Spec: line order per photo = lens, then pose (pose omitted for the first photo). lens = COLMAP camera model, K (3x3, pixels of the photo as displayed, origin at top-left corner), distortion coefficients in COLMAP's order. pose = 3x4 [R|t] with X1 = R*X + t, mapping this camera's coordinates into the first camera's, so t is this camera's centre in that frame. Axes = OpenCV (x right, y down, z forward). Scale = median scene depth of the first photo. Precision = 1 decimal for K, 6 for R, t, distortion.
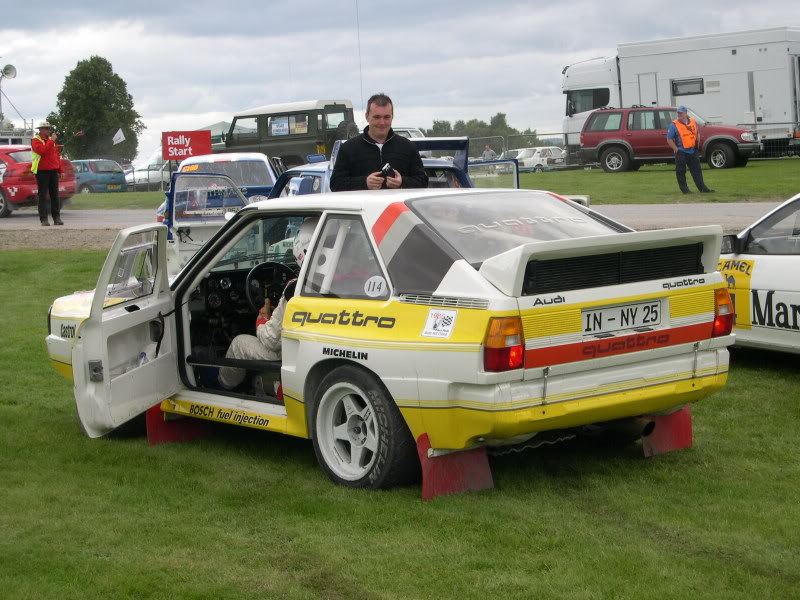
lens RADIAL K [[1675.9, 0, 399.9], [0, 1675.9, 299.9], [0, 0, 1]] dist [0.070026, 0.000000]
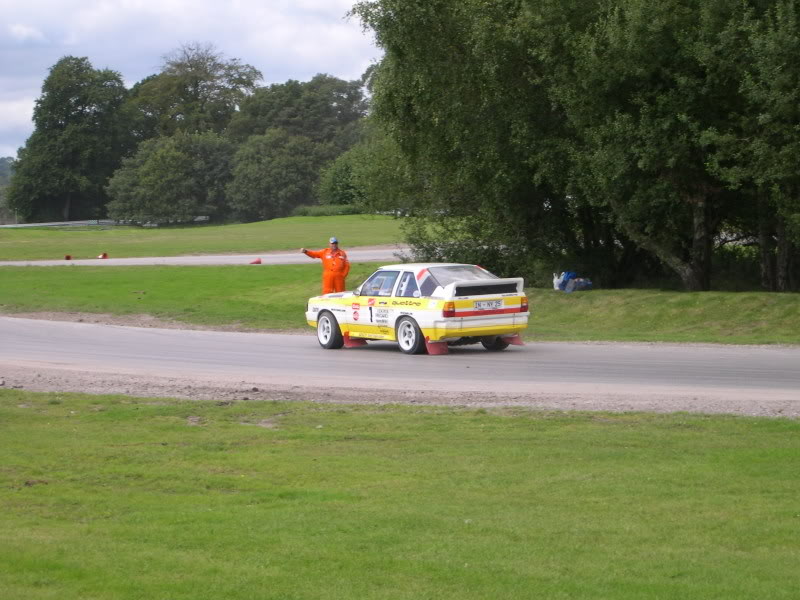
lens RADIAL K [[2446.4, 0, 401.2], [0, 2446.4, 291.5], [0, 0, 1]] dist [-0.853740, 0.000000]
pose [[0.994282, 0.023192, -0.104241, 0.475101], [-0.026291, 0.999249, -0.028453, 0.130013], [0.103503, 0.031031, 0.994145, -3.946516]]
